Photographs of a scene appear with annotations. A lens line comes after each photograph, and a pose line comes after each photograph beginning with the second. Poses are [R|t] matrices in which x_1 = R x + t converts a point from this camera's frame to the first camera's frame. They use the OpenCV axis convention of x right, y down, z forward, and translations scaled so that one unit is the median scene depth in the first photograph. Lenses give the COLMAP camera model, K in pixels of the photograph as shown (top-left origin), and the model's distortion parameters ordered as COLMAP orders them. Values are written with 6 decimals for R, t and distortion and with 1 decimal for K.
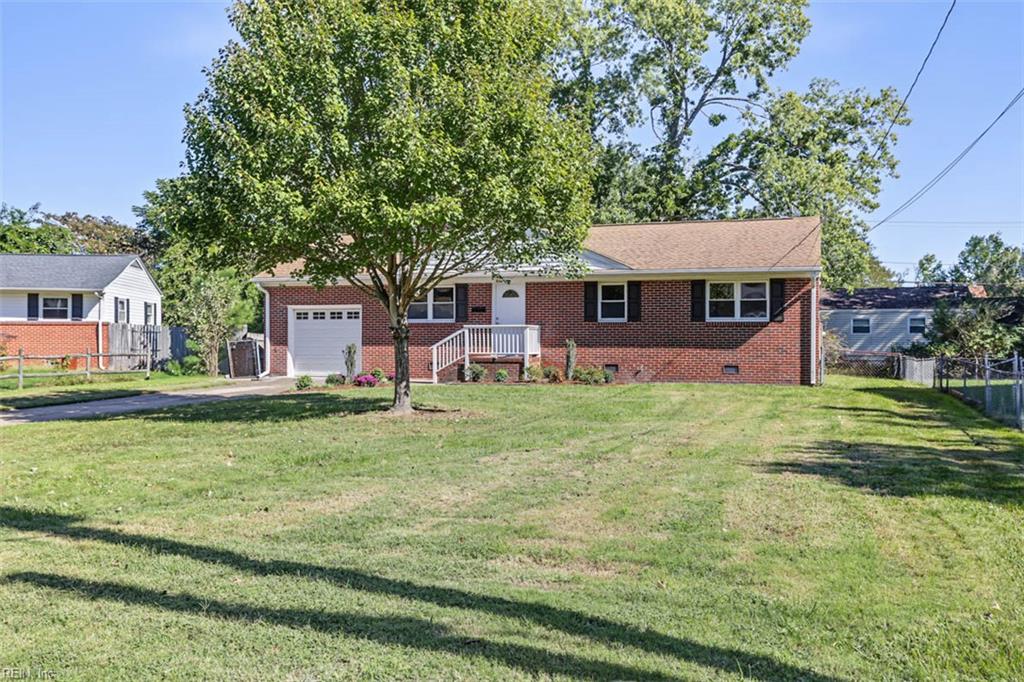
lens RADIAL K [[939.3, 0, 511.7], [0, 939.3, 341.3], [0, 0, 1]] dist [-0.005130, -0.000137]
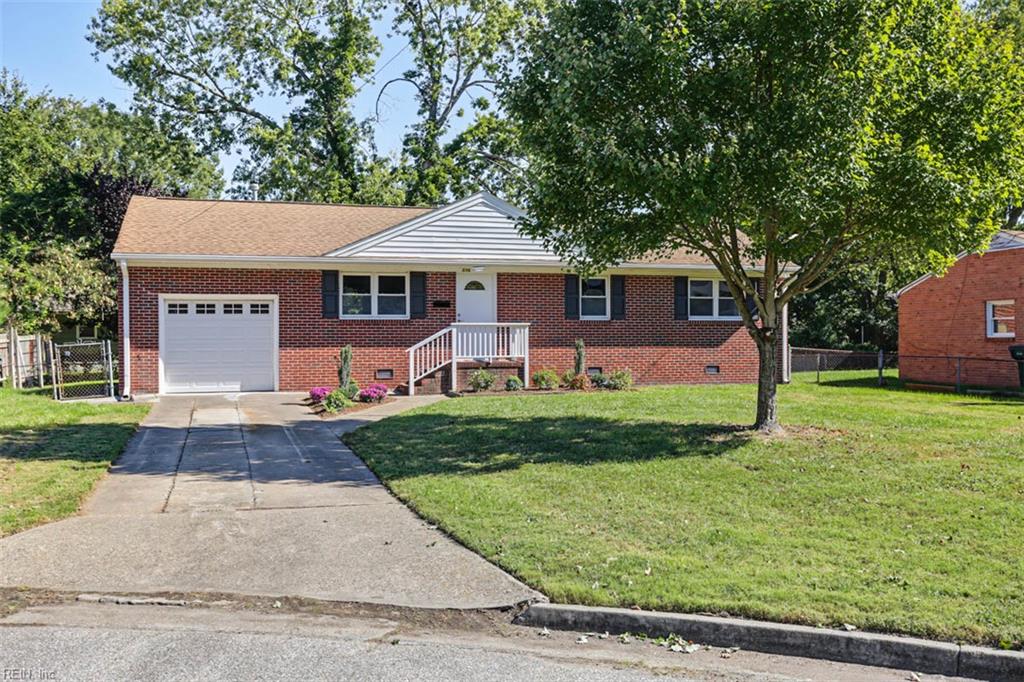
lens RADIAL K [[994.4, 0, 511.6], [0, 994.4, 341.1], [0, 0, 1]] dist [0.001855, 0.003622]
pose [[0.824749, -0.006975, 0.565456, -0.495608], [0.005139, 0.999975, 0.004838, -0.005175], [-0.565476, -0.001084, 0.824764, 0.252727]]
